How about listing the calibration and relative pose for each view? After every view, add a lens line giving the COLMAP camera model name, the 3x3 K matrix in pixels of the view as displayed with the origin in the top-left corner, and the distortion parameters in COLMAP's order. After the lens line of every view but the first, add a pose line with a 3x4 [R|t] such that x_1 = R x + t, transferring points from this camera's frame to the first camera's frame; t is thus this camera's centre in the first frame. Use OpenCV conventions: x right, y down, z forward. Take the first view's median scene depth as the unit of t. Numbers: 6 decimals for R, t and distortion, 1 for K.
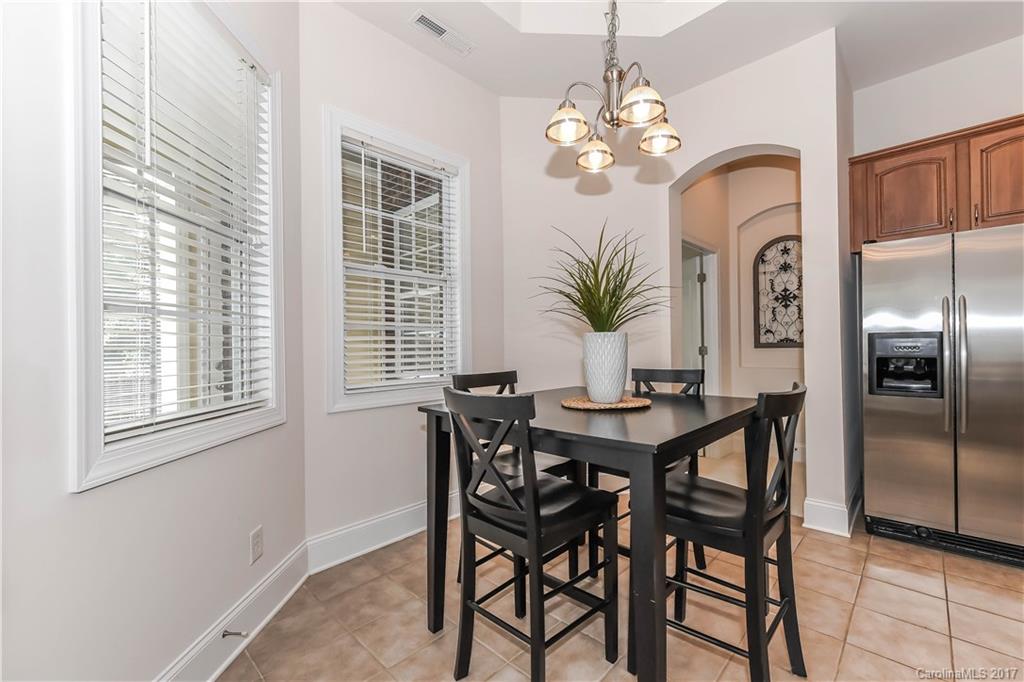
lens RADIAL K [[428.0, 0, 512.7], [0, 428.0, 345.5], [0, 0, 1]] dist [0.000435, 0.000111]
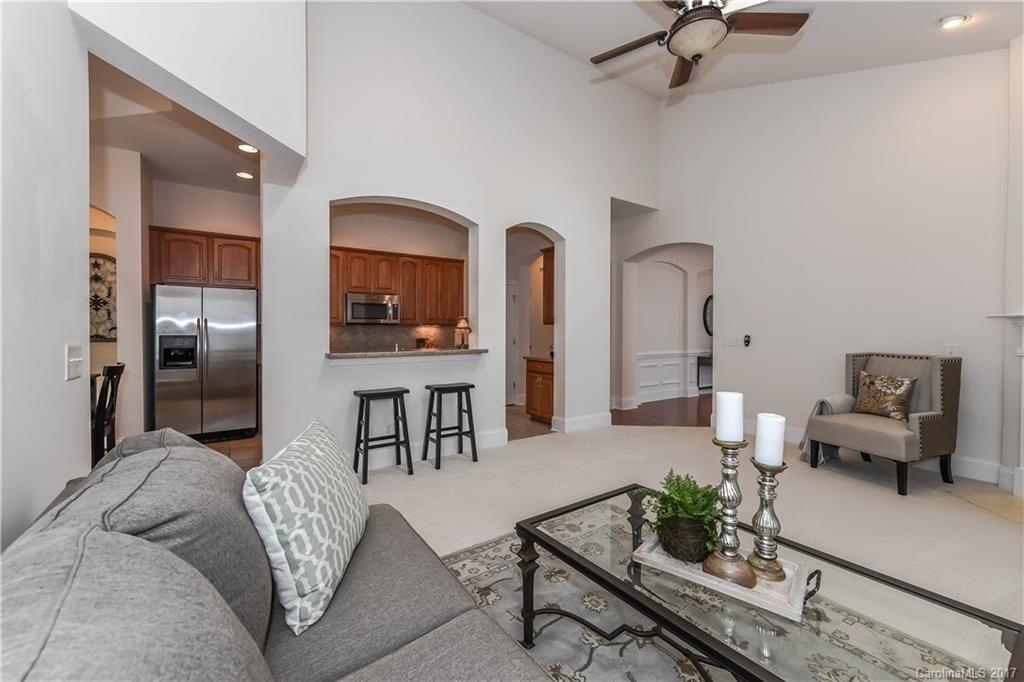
lens RADIAL K [[401.7, 0, 518.1], [0, 401.7, 336.9], [0, 0, 1]] dist [-0.000038, 0.000111]
pose [[0.167742, 0.004076, 0.985822, -0.523184], [-0.009033, 0.999956, -0.002597, -0.029431], [-0.985790, -0.008469, 0.167771, -0.694496]]
